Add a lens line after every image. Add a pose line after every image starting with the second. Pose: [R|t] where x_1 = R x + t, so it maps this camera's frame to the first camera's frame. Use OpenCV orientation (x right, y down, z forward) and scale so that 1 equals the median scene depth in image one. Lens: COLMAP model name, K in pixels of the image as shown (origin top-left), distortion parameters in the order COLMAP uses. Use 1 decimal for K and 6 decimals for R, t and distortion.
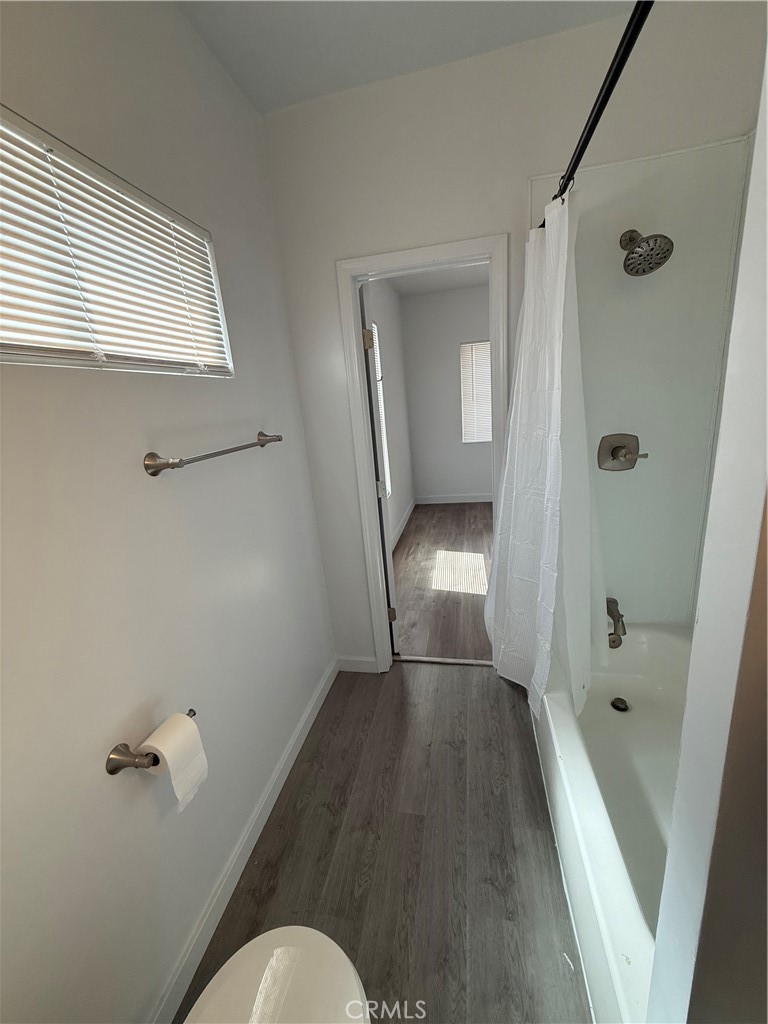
lens RADIAL K [[406.3, 0, 384.0], [0, 406.3, 512.0], [0, 0, 1]] dist [0.000237, 0.000051]
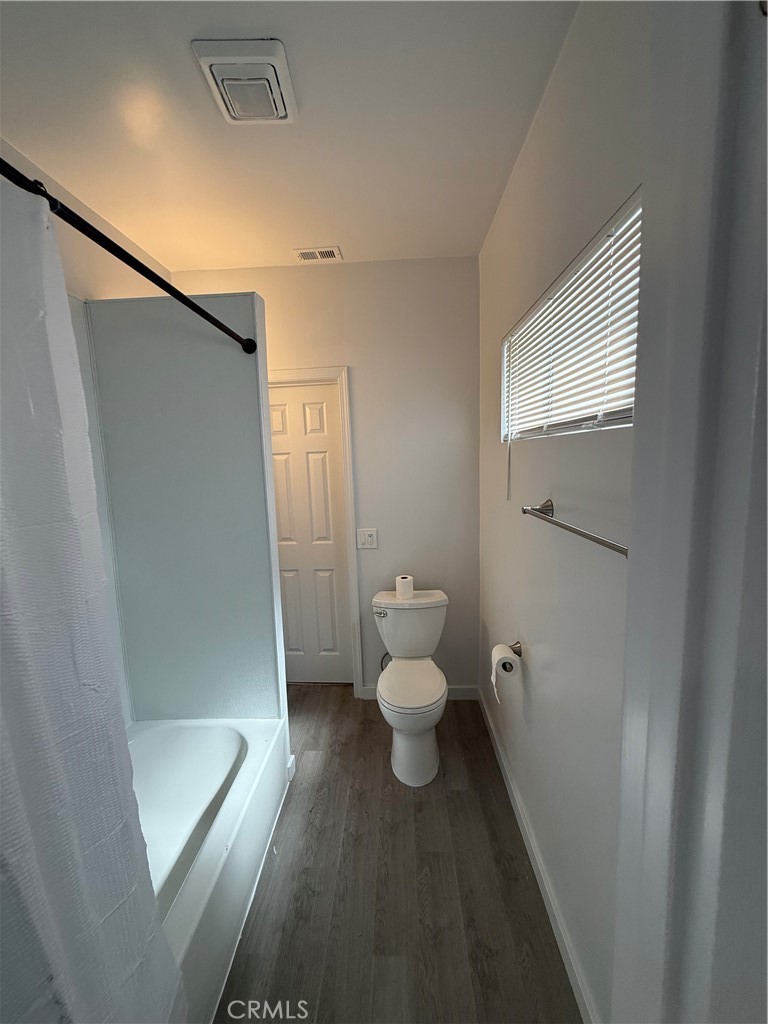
lens RADIAL K [[406.3, 0, 384.0], [0, 406.3, 512.0], [0, 0, 1]] dist [0.000237, 0.000051]
pose [[-0.979372, 0.142326, -0.143433, 0.076002], [0.074344, 0.913855, 0.399176, -0.499524], [0.187891, 0.380279, -0.905586, 1.582242]]
